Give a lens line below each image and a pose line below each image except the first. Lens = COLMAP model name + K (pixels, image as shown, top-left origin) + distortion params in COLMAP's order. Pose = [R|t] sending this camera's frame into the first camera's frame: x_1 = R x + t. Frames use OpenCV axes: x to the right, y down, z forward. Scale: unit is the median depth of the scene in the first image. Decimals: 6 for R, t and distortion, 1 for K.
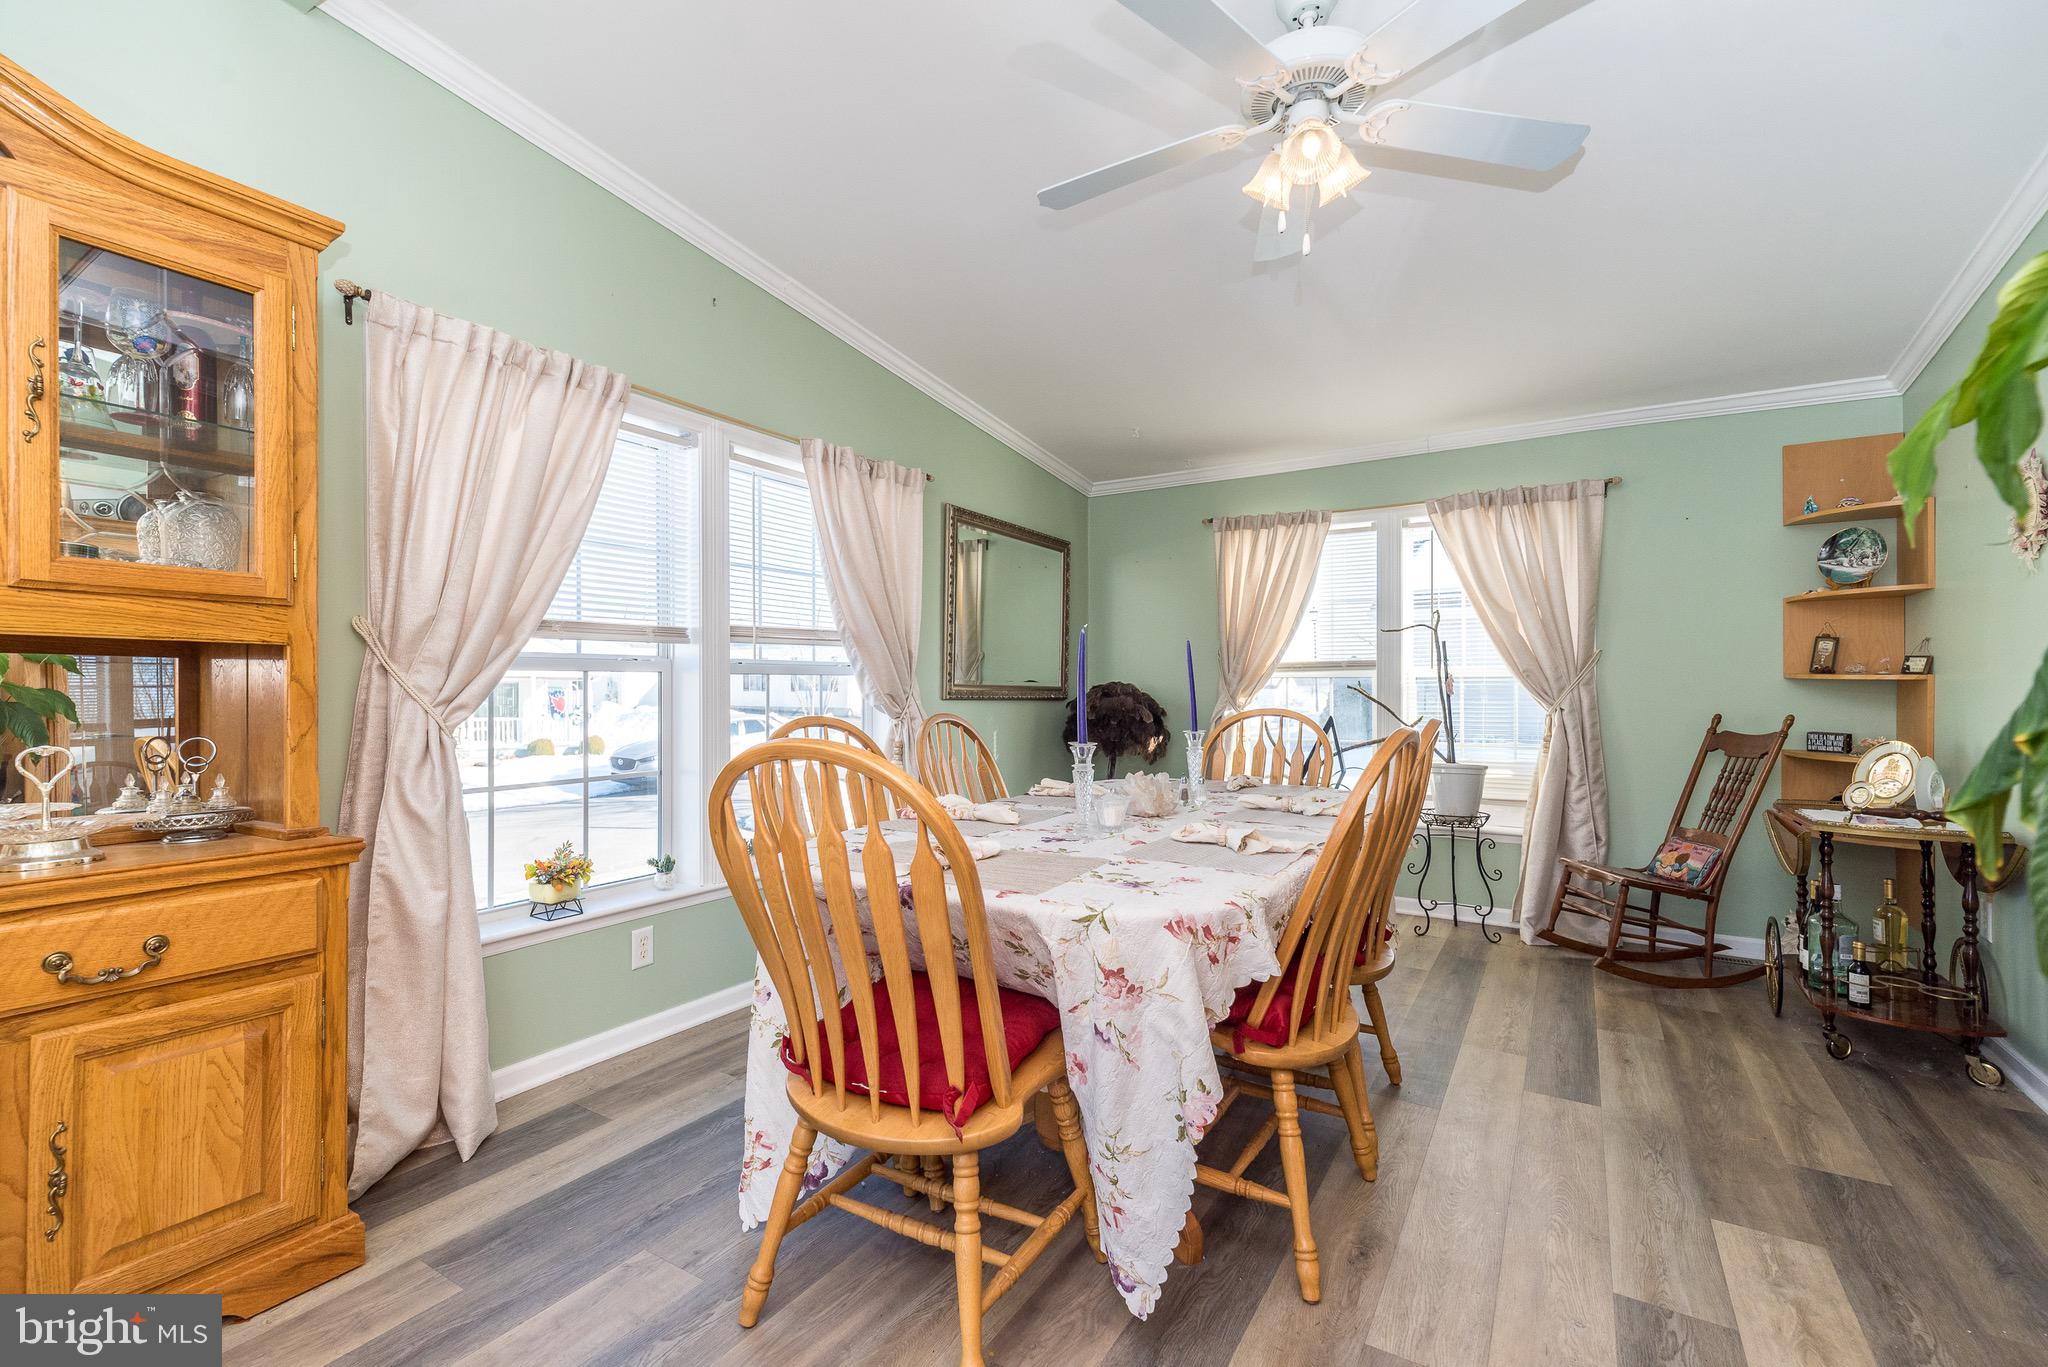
lens RADIAL K [[901.5, 0, 1025.5], [0, 901.5, 686.9], [0, 0, 1]] dist [0.000629, 0.000156]
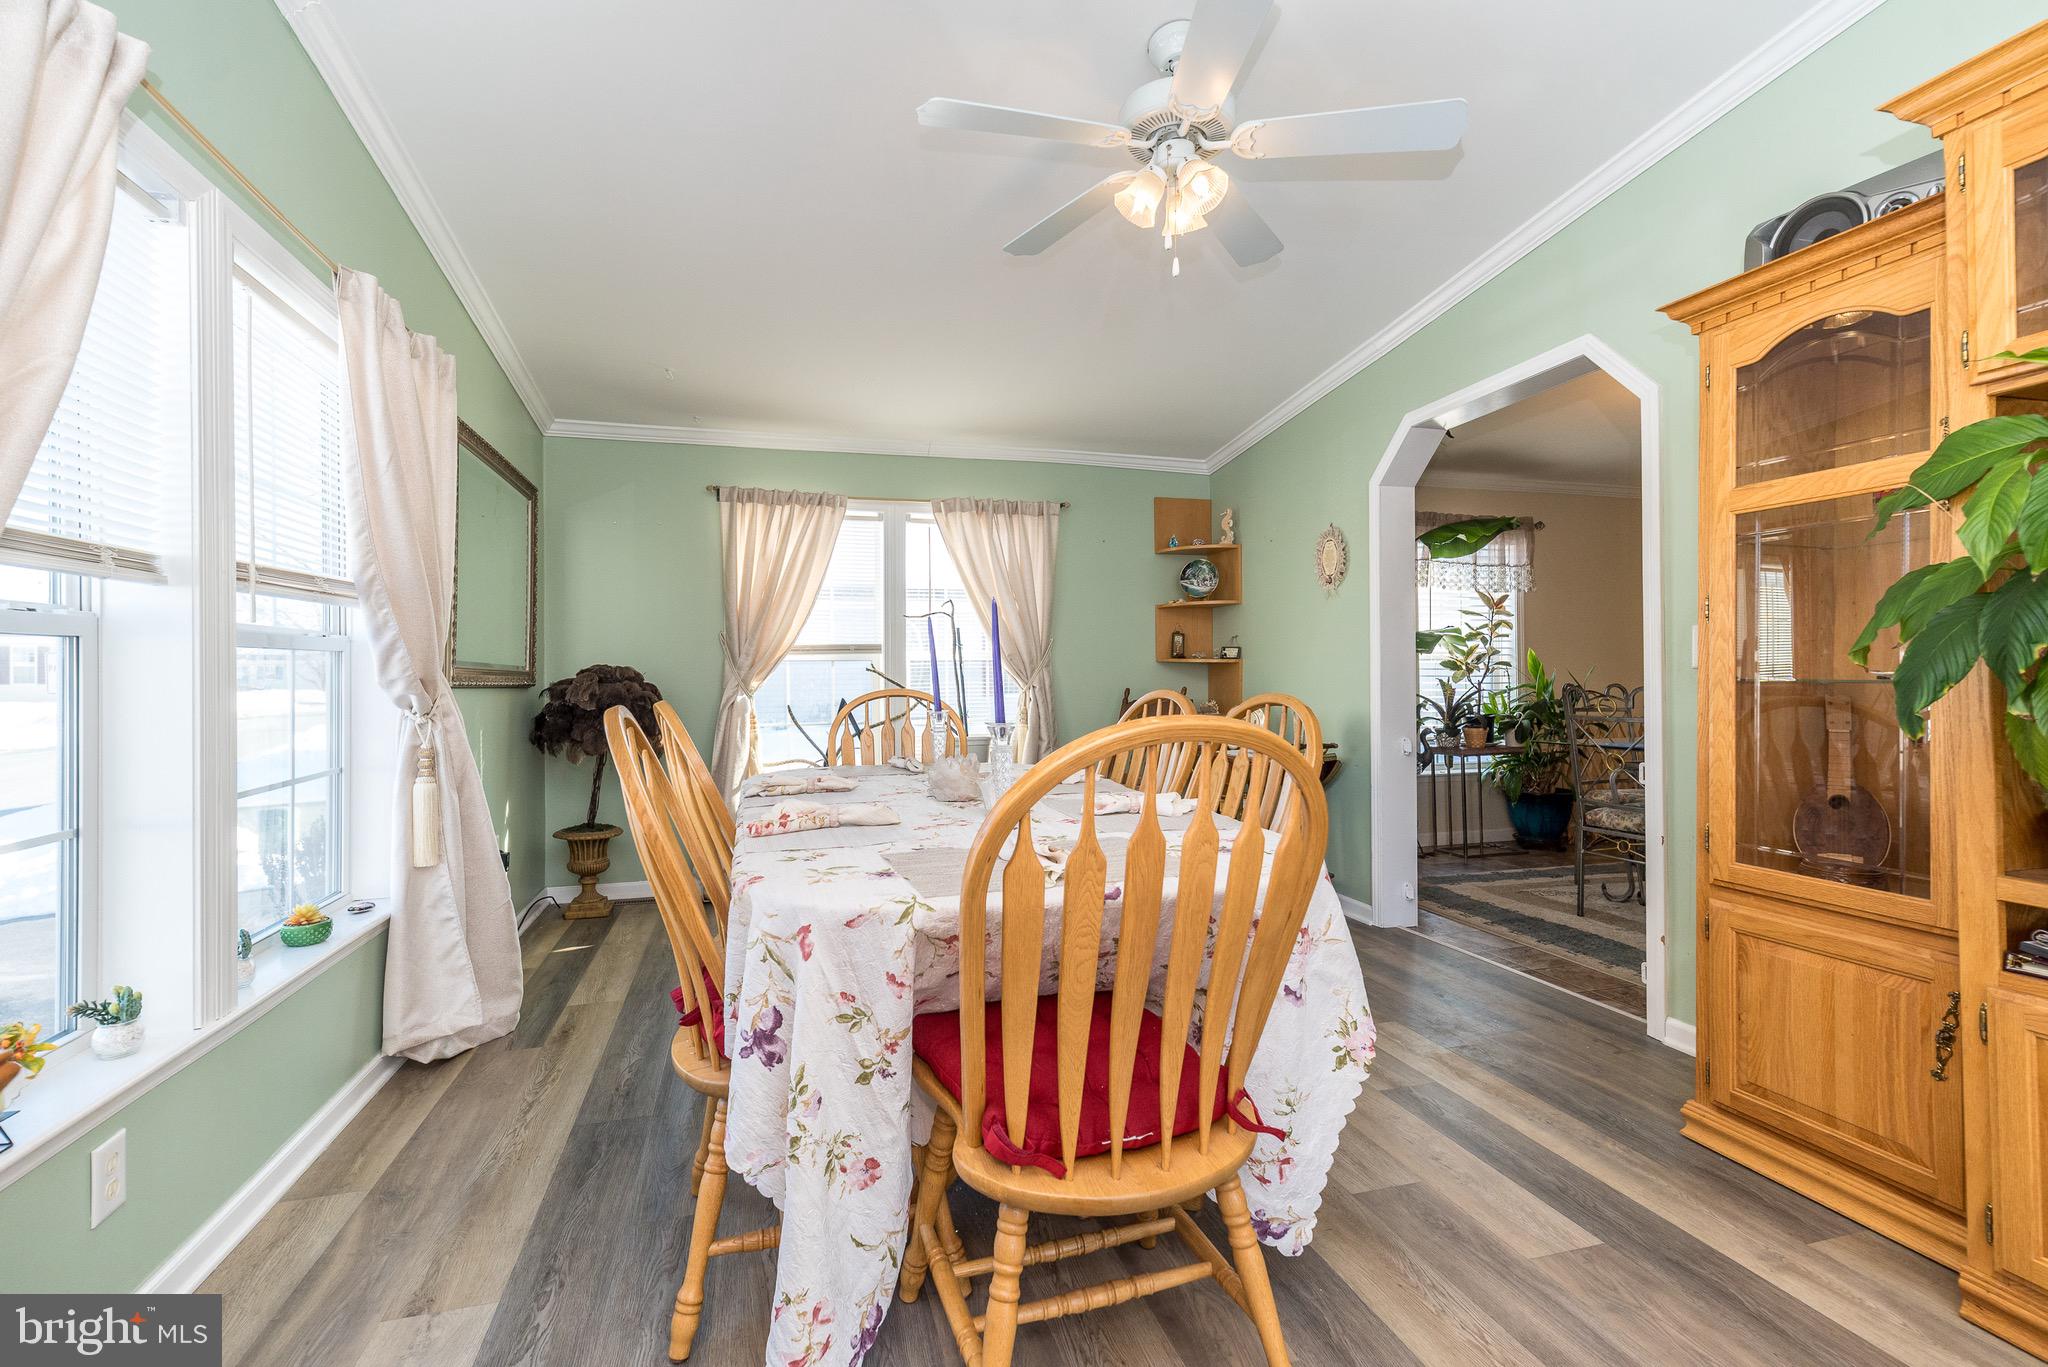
lens RADIAL K [[904.2, 0, 1021.8], [0, 904.2, 671.2], [0, 0, 1]] dist [0.001395, 0.000258]
pose [[0.673537, -0.003697, 0.739145, -0.317935], [0.007445, 0.999971, -0.001782, 0.005565], [-0.739116, 0.006703, 0.673544, 0.189408]]
